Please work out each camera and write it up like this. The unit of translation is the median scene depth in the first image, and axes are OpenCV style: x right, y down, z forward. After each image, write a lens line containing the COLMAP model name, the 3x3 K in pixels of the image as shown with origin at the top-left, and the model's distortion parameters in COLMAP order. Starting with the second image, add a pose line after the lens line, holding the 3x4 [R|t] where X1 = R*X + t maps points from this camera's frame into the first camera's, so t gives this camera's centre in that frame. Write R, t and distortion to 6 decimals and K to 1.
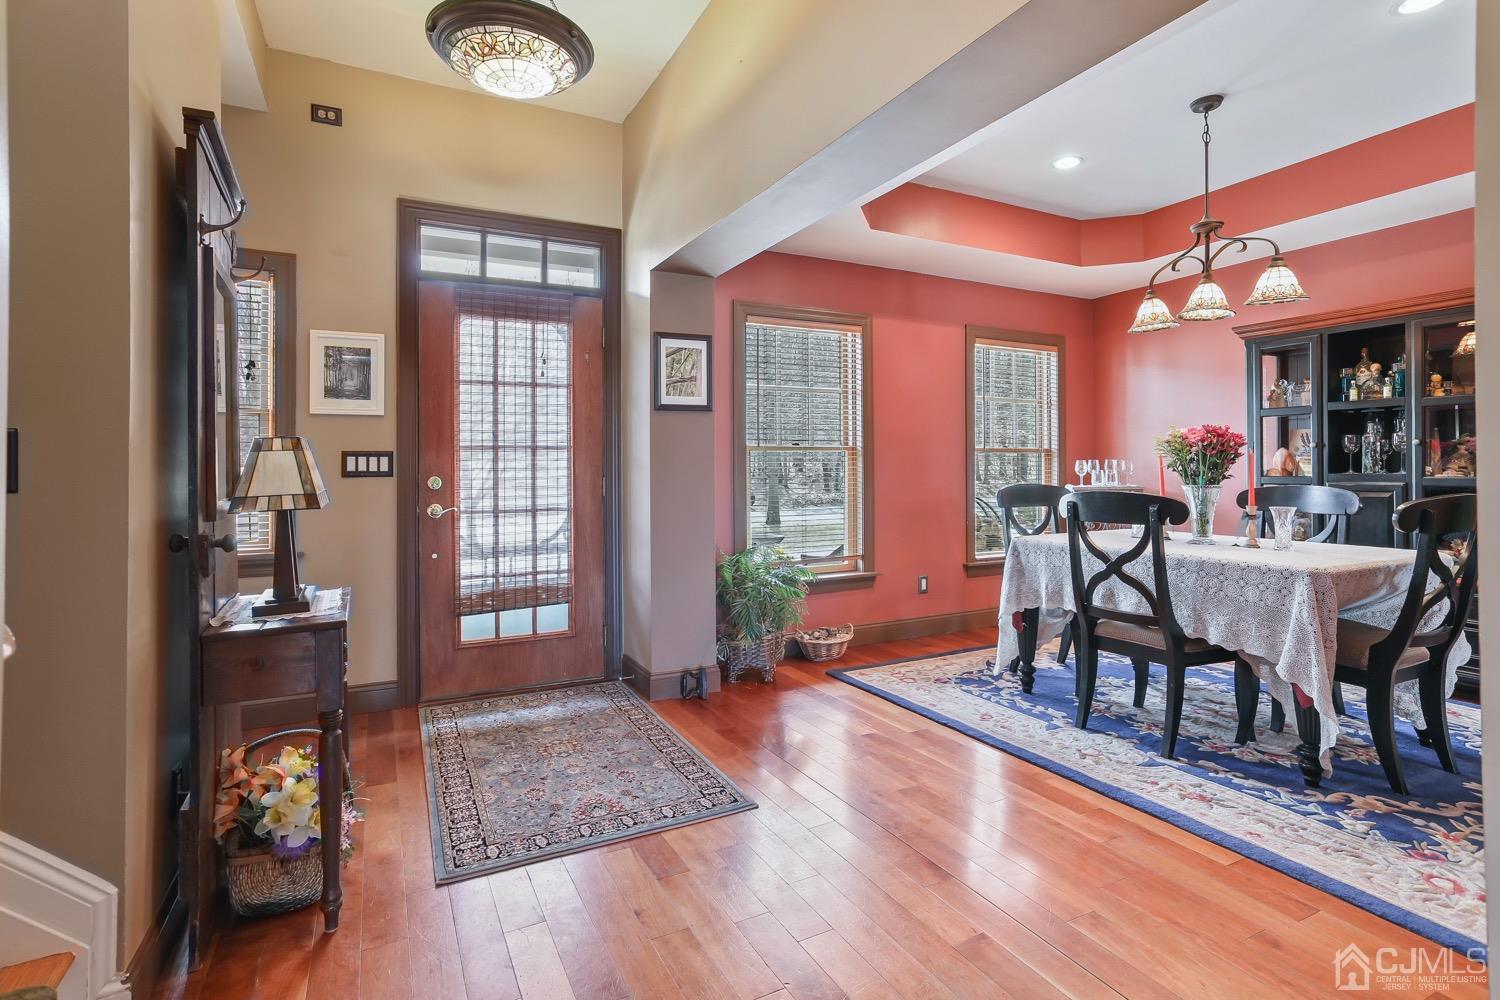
lens RADIAL K [[727.0, 0, 750.9], [0, 727.0, 464.7], [0, 0, 1]] dist [-0.000378, 0.002029]
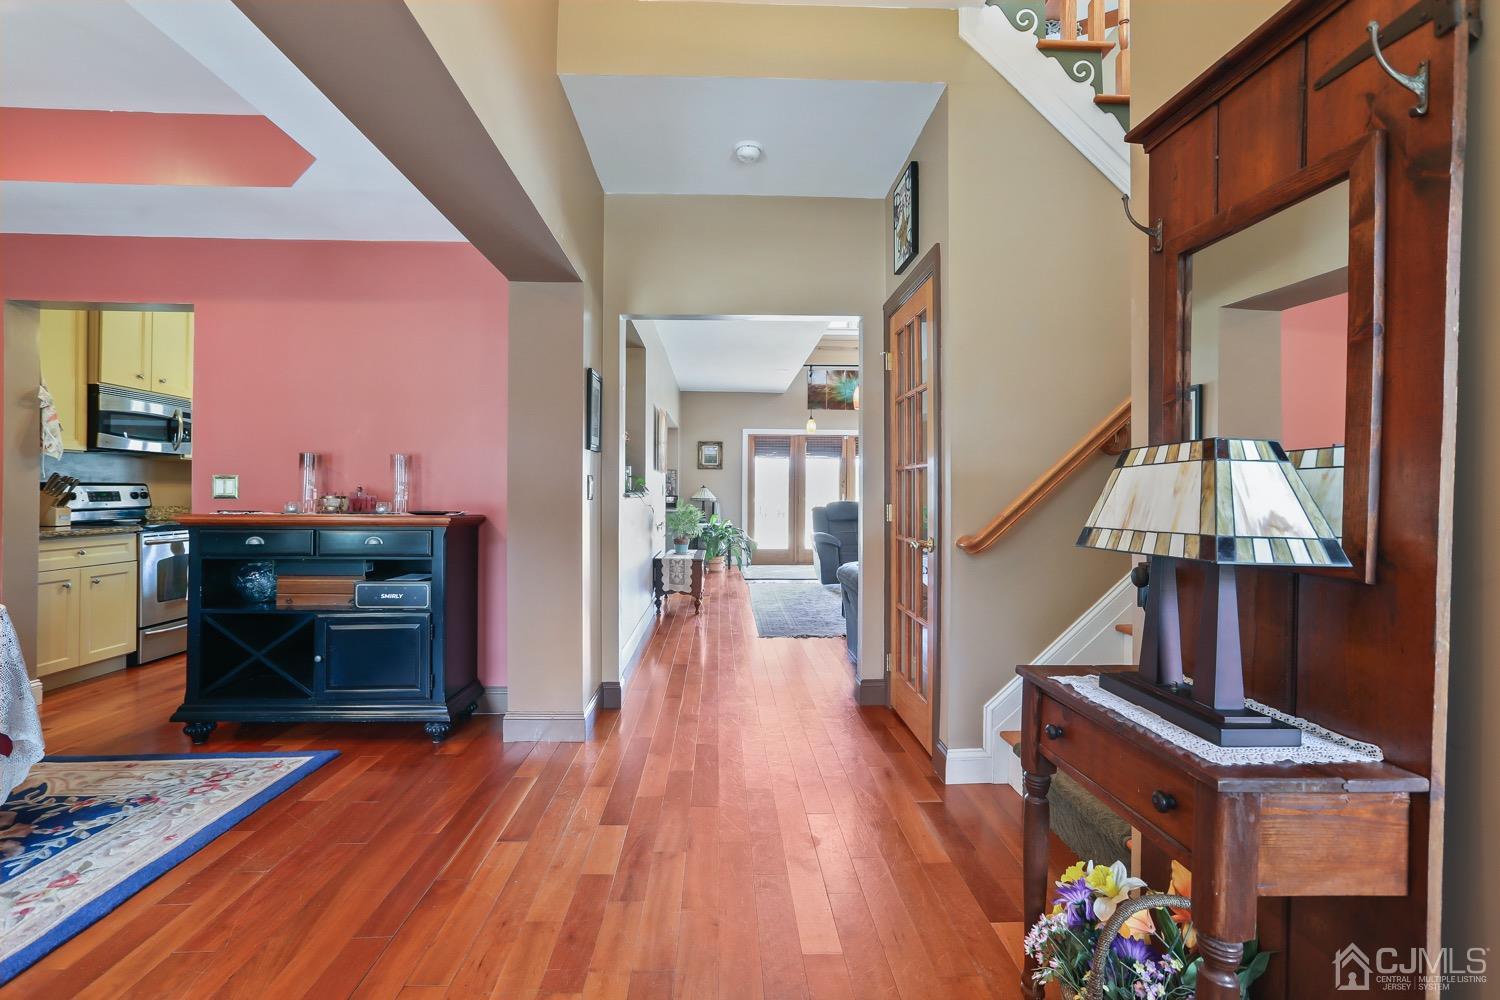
lens RADIAL K [[681.9, 0, 752.4], [0, 681.9, 494.7], [0, 0, 1]] dist [-0.014199, 0.008909]
pose [[-0.907111, -0.000182, 0.420891, -0.366222], [-0.003611, 0.999966, -0.007350, 0.002843], [-0.420875, -0.008187, -0.907081, 1.105616]]
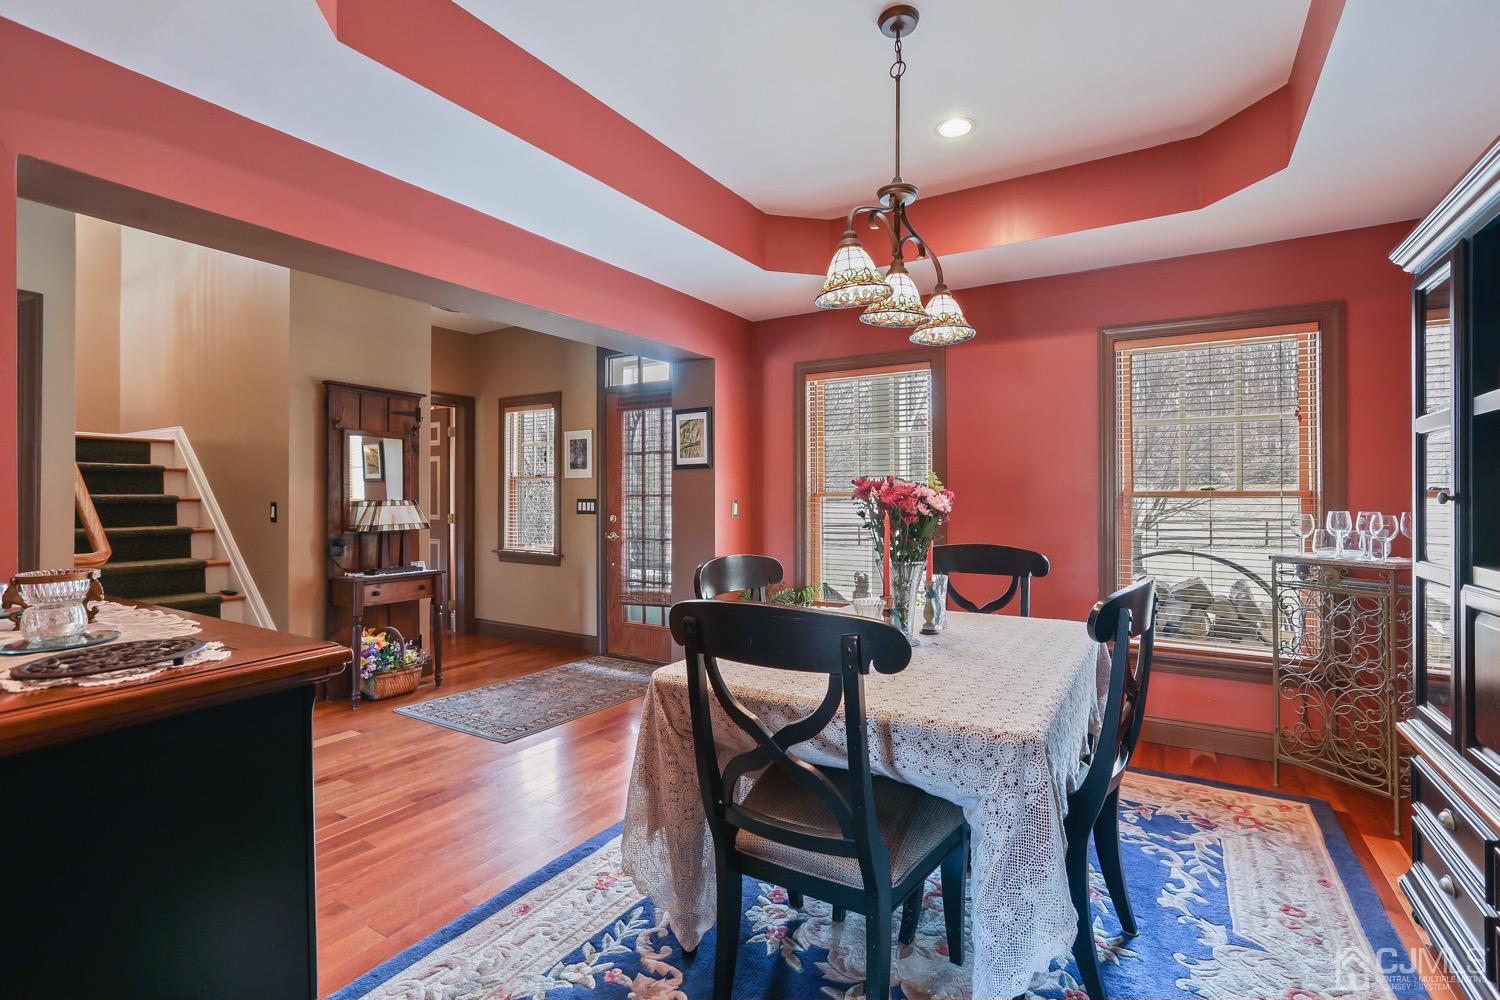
lens RADIAL K [[681.9, 0, 764.1], [0, 681.9, 499.1], [0, 0, 1]] dist [-0.014199, 0.008909]
pose [[0.525365, 0.011646, -0.850797, 1.172789], [0.002278, 0.999884, 0.015093, -0.046257], [0.850874, -0.009867, 0.525278, 0.567655]]
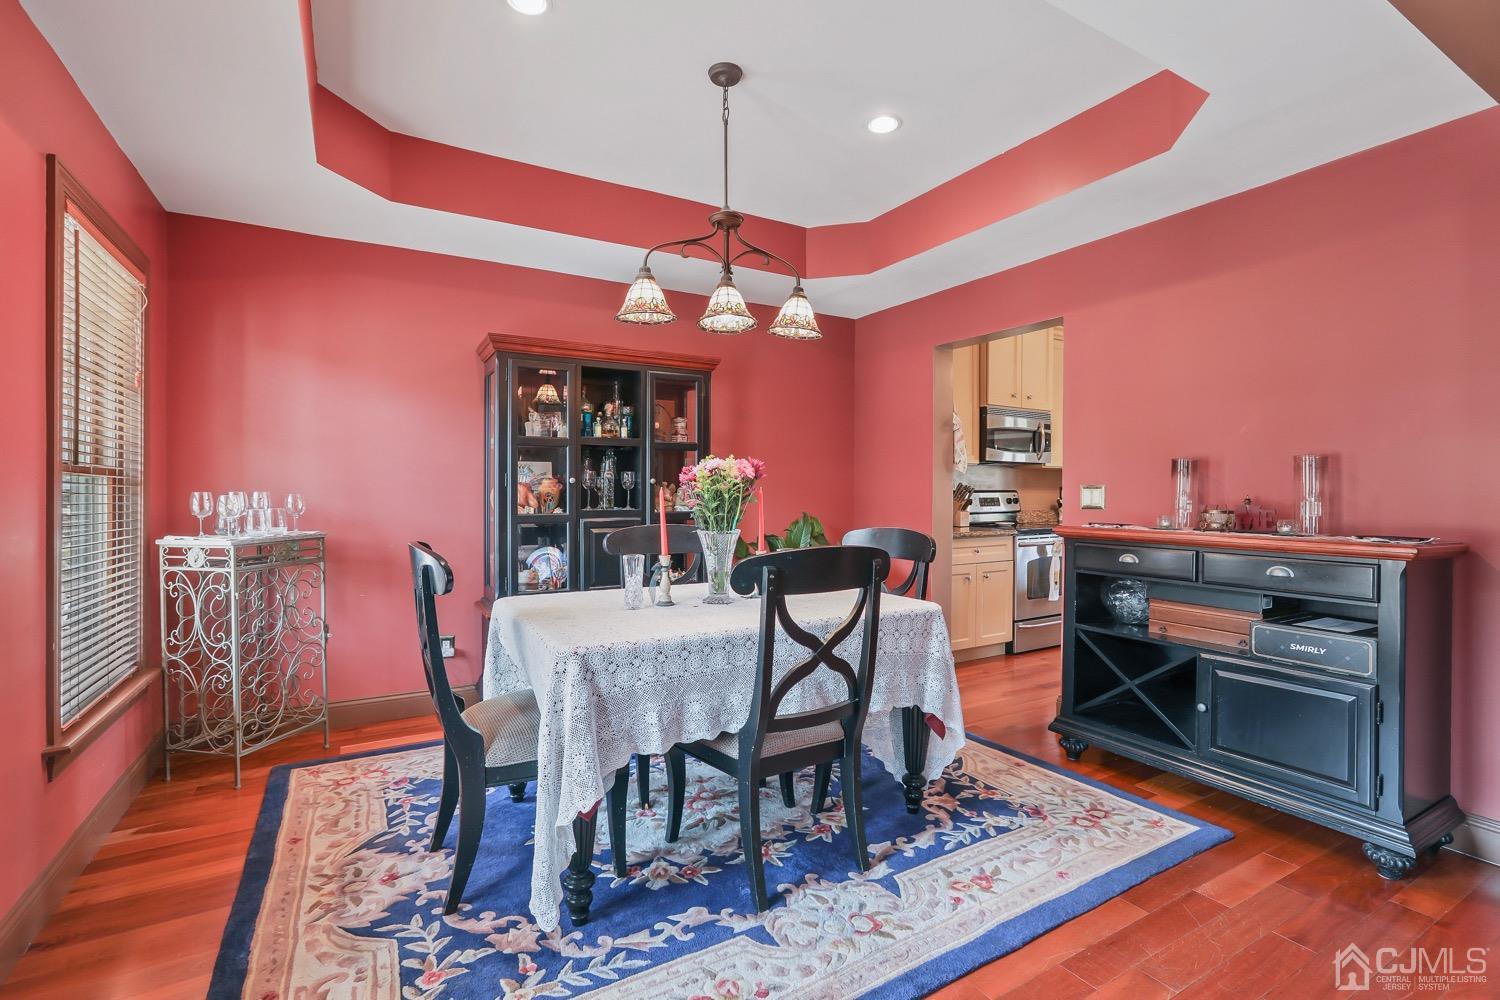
lens RADIAL K [[681.9, 0, 747.7], [0, 681.9, 491.5], [0, 0, 1]] dist [-0.014199, 0.008909]
pose [[-0.051367, 0.001096, 0.998679, -0.166228], [-0.009234, 0.999956, -0.001572, -0.016805], [-0.998637, -0.009302, -0.051355, 1.063870]]
